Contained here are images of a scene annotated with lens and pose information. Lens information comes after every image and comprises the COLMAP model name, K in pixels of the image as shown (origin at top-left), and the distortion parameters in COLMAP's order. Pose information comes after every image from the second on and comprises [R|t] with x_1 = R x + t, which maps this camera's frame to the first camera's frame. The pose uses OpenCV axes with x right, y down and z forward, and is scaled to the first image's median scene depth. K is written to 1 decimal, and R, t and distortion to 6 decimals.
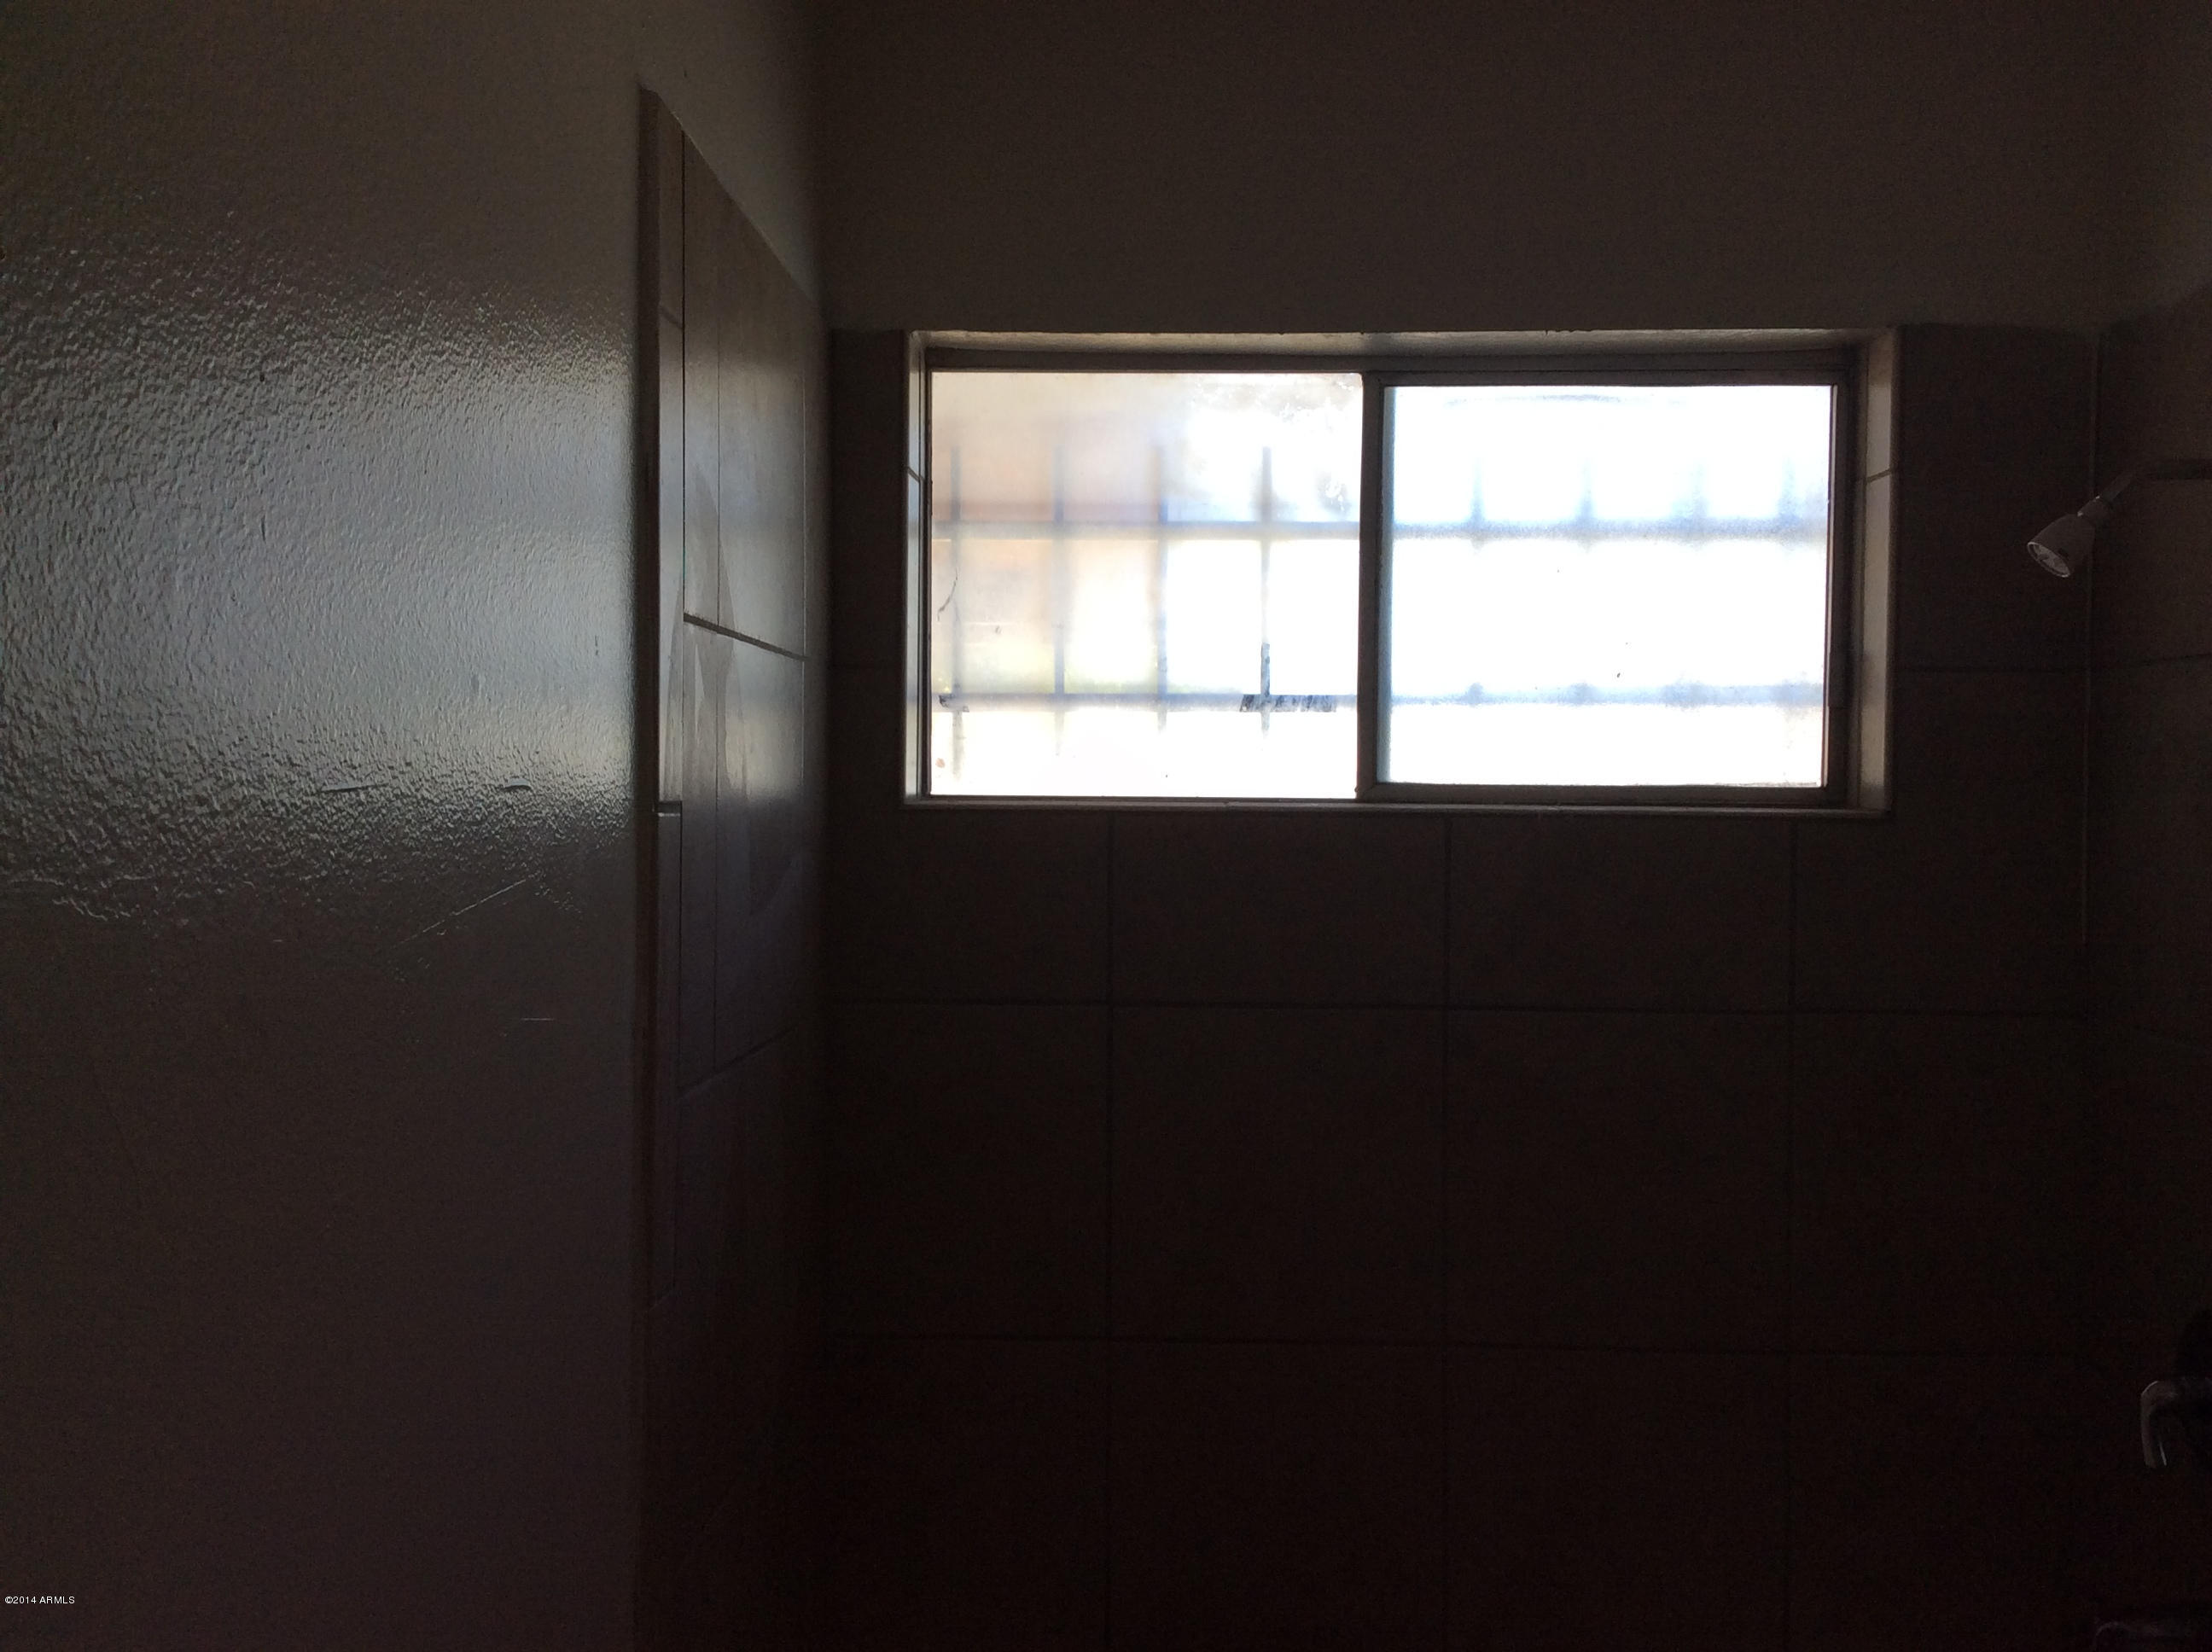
lens RADIAL K [[2128.9, 0, 1110.1], [0, 2128.9, 839.8], [0, 0, 1]] dist [0.157235, -0.265532]
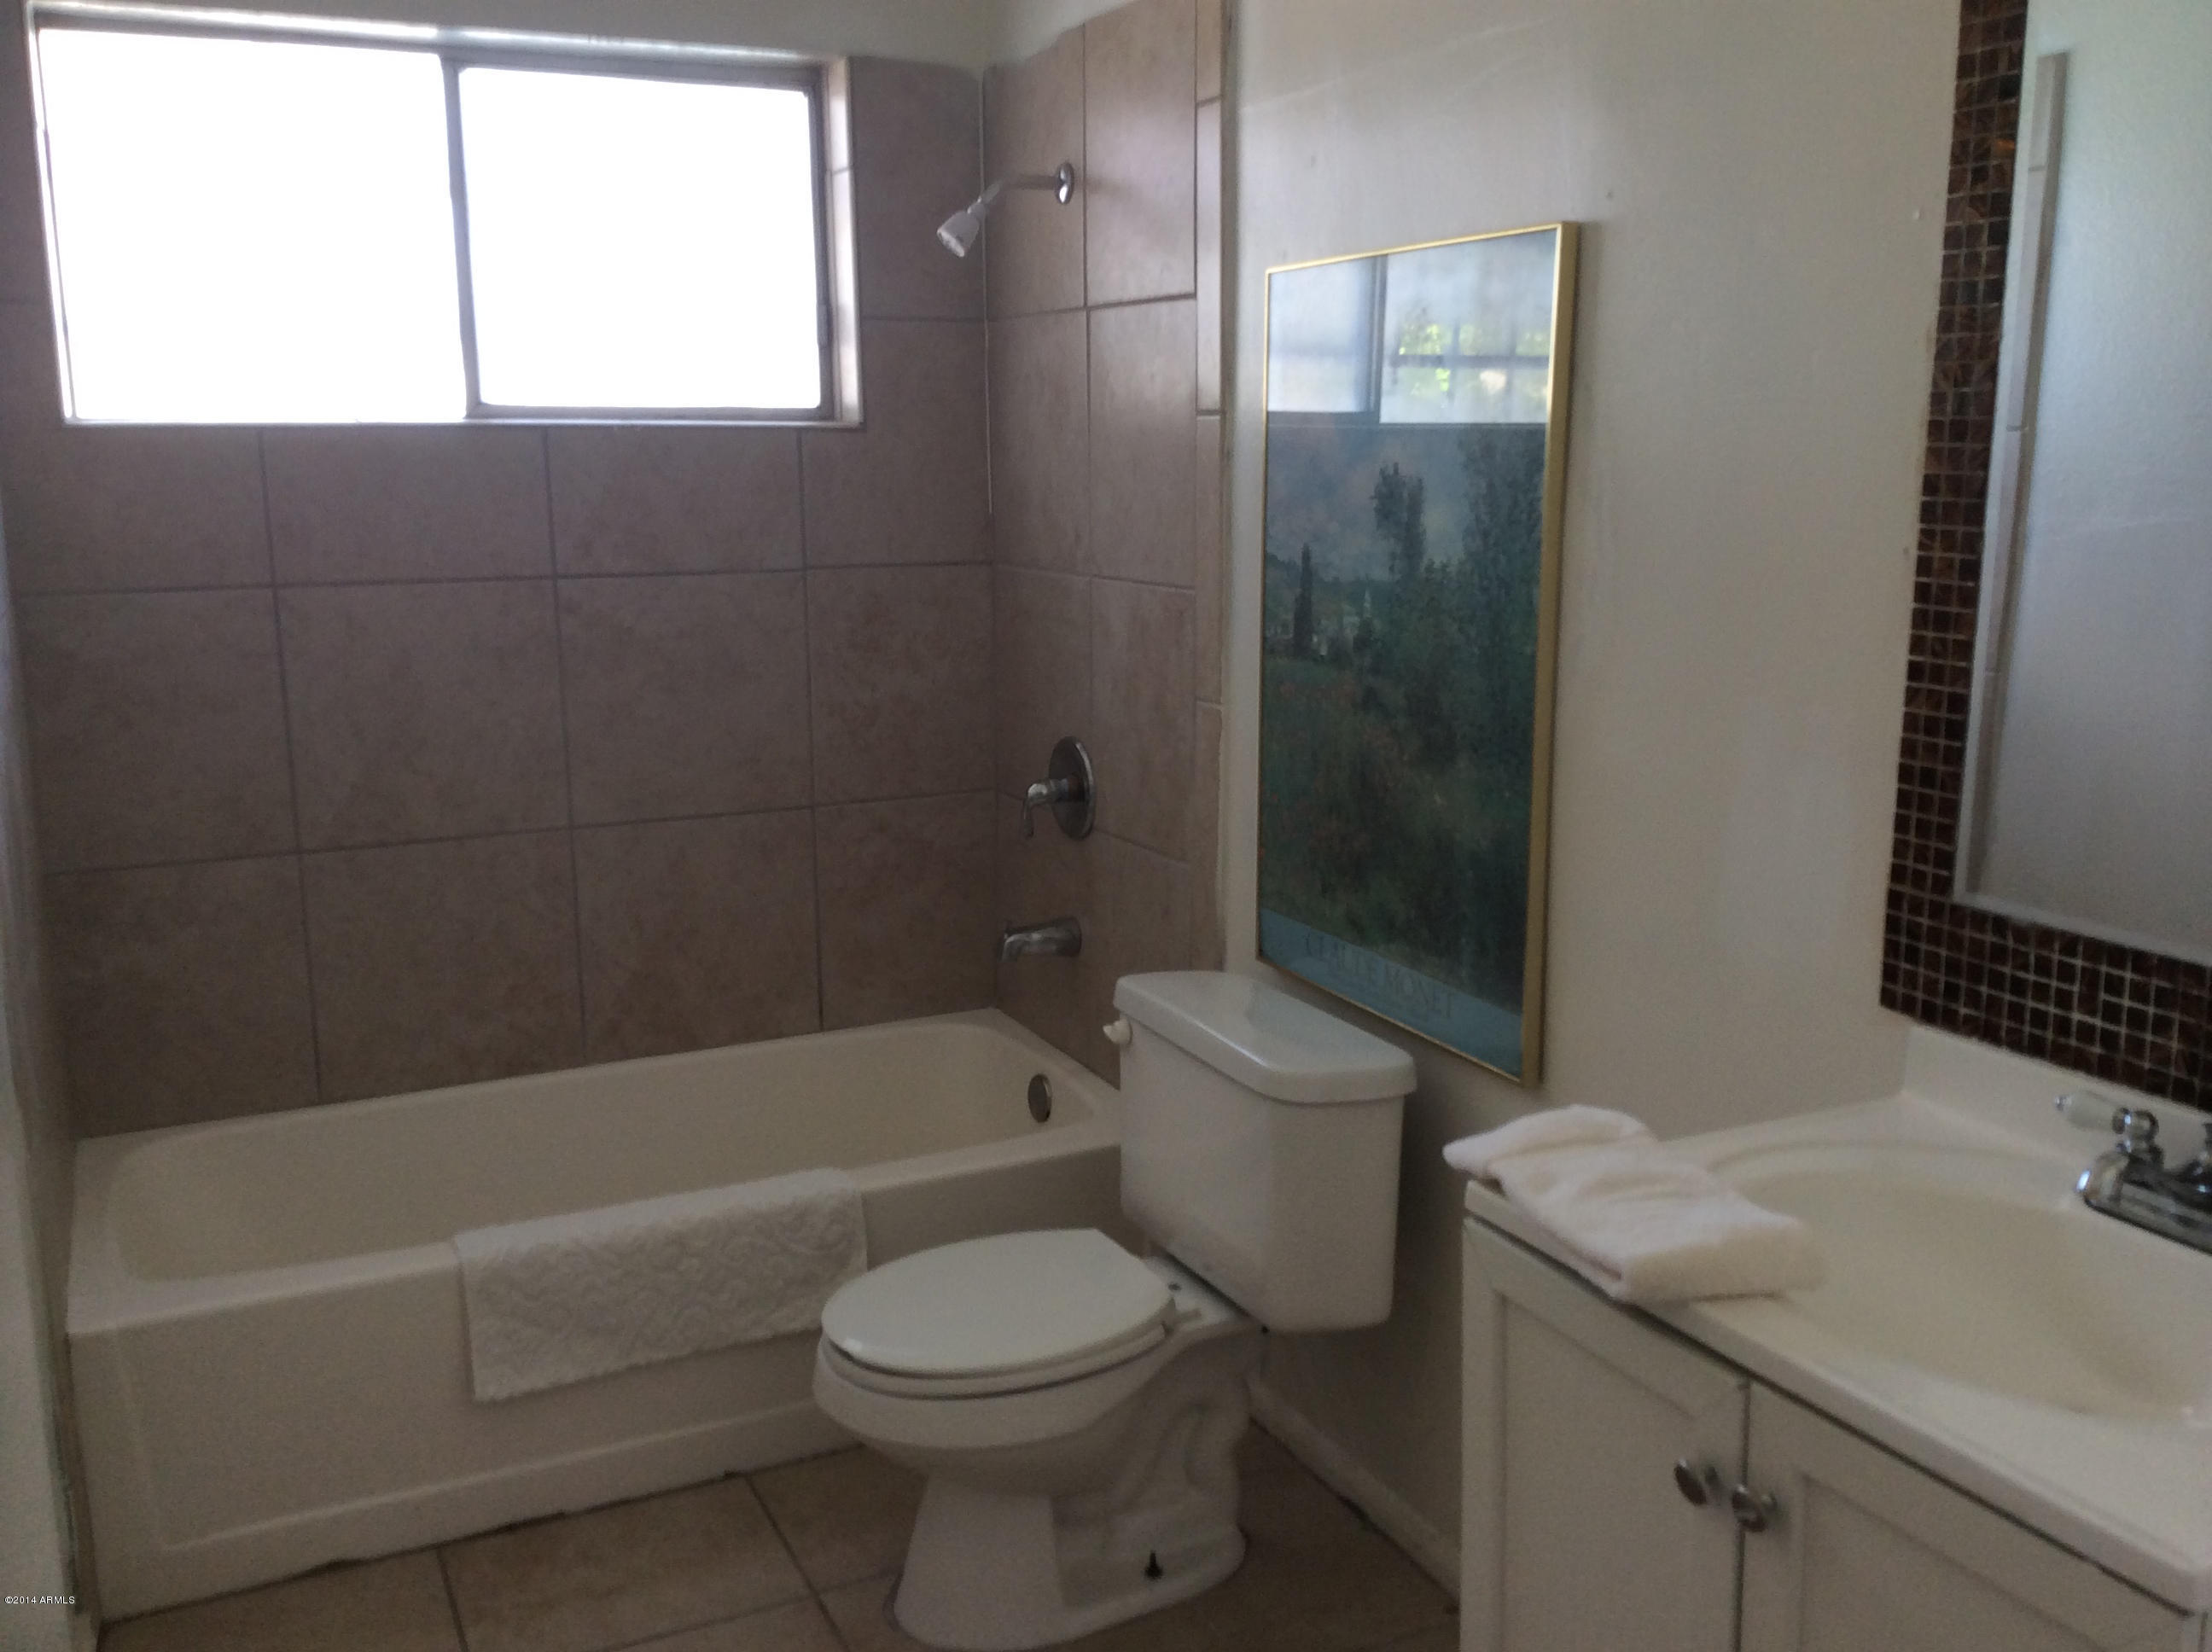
lens RADIAL K [[2017.8, 0, 1095.5], [0, 2017.8, 819.4], [0, 0, 1]] dist [0.127450, -0.235109]
pose [[0.897281, -0.096390, 0.430807, -0.094444], [0.026568, 0.985894, 0.165251, 0.026081], [-0.440659, -0.136831, 0.887185, -0.265747]]
